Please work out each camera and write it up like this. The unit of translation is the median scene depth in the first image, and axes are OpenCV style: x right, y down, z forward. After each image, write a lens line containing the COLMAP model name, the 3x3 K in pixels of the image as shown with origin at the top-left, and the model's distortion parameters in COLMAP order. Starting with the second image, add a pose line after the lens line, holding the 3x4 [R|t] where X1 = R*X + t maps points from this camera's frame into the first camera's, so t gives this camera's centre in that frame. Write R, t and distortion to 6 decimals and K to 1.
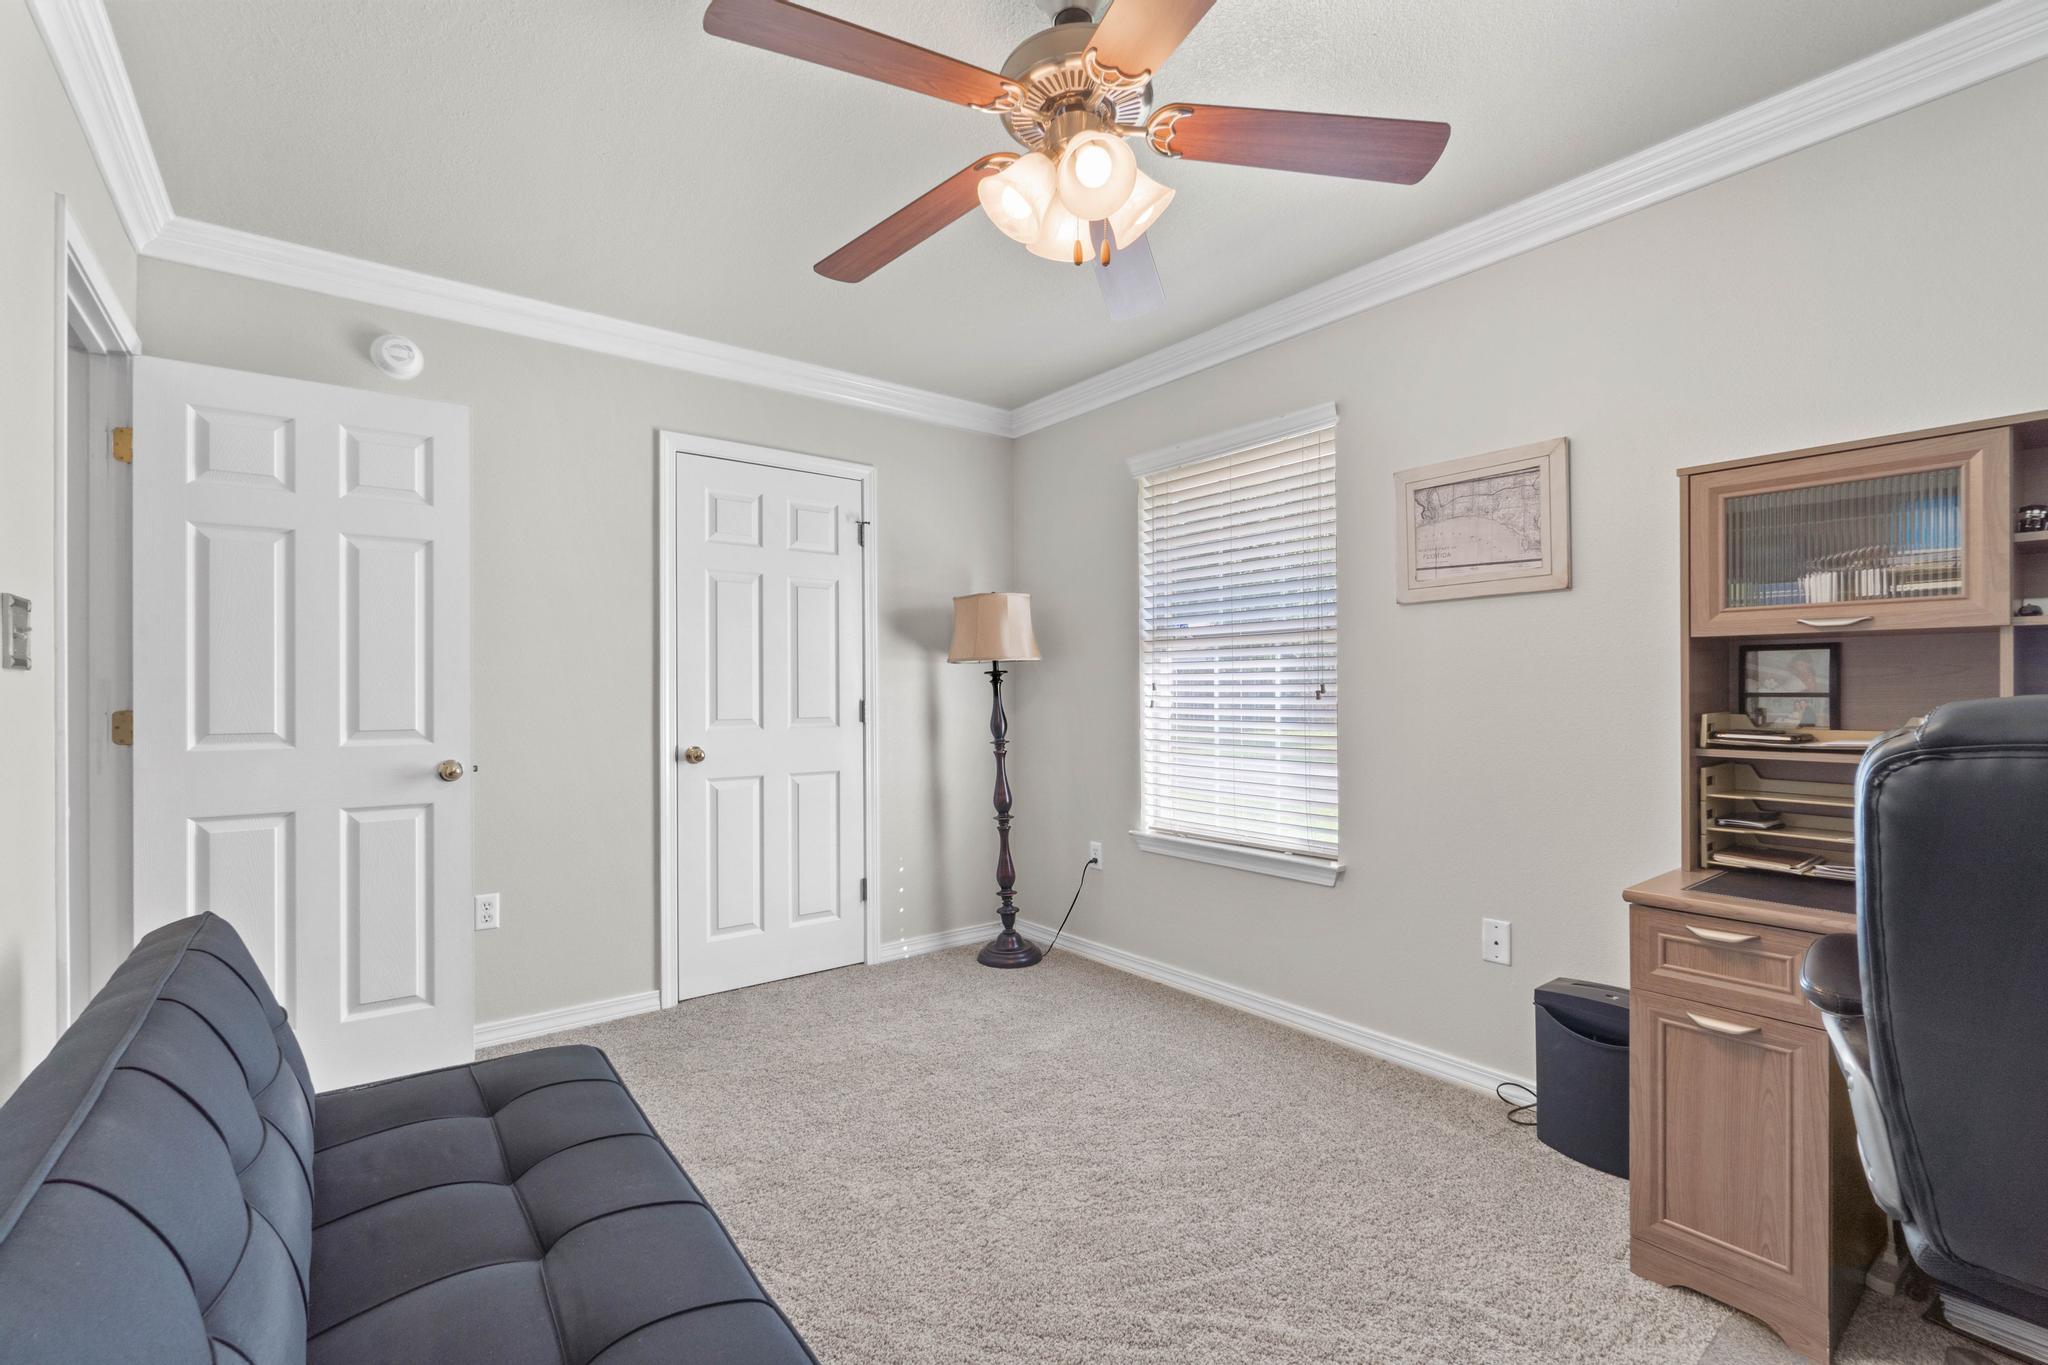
lens RADIAL K [[915.1, 0, 1024.5], [0, 915.1, 685.2], [0, 0, 1]] dist [0.004722, 0.000159]
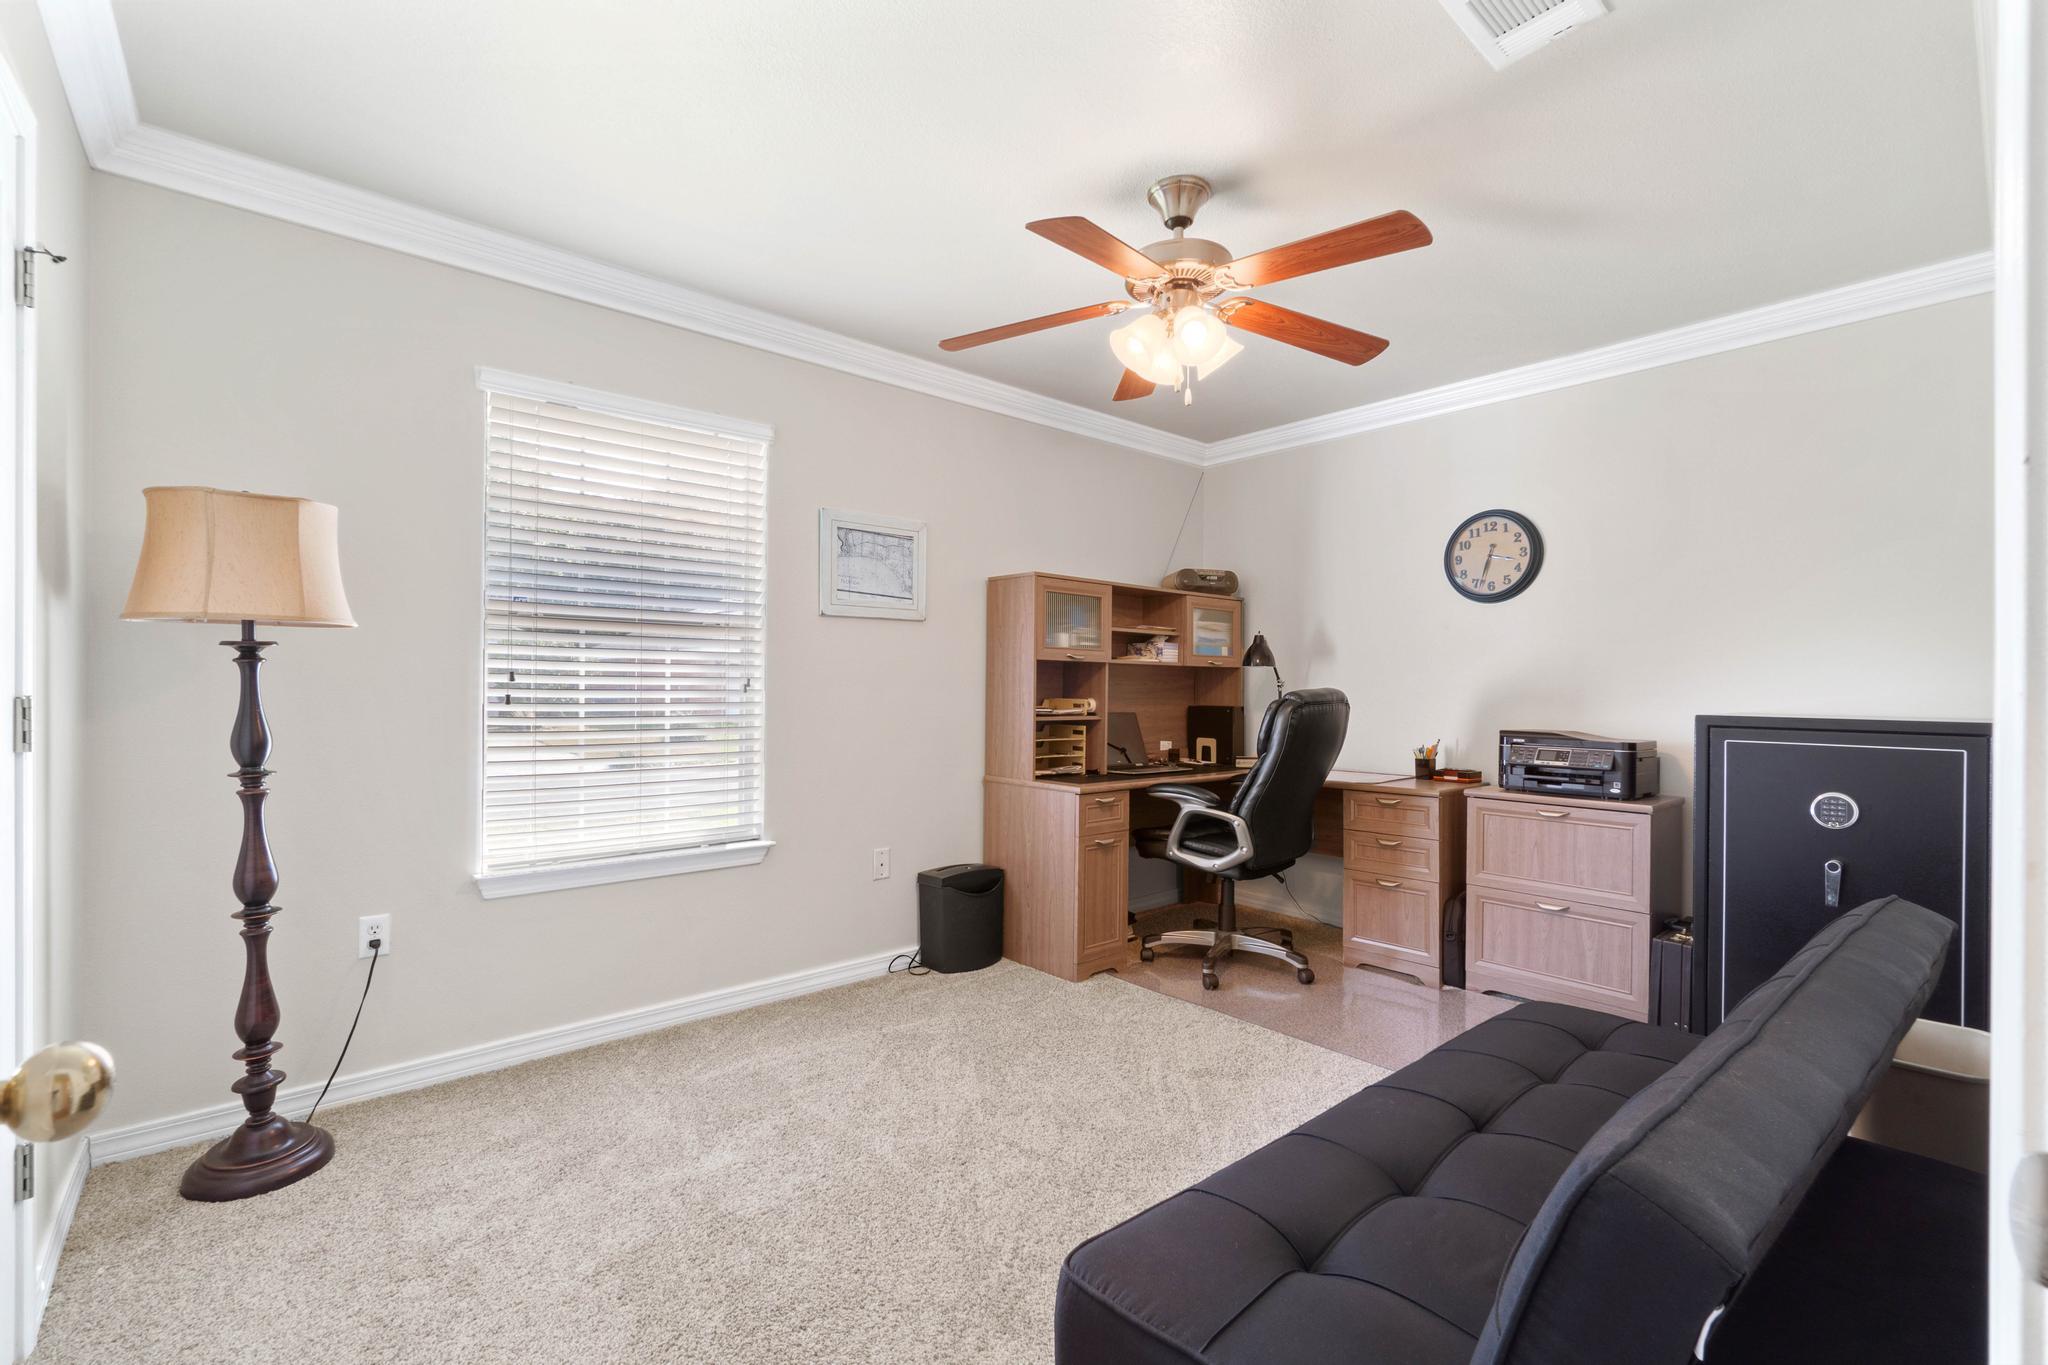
lens RADIAL K [[915.1, 0, 1022.4], [0, 915.1, 693.4], [0, 0, 1]] dist [0.004722, 0.000159]
pose [[-0.082840, -0.002683, 0.996559, -0.760060], [-0.014849, 0.999889, 0.001458, 0.009245], [-0.996452, -0.014678, -0.082871, 0.759219]]
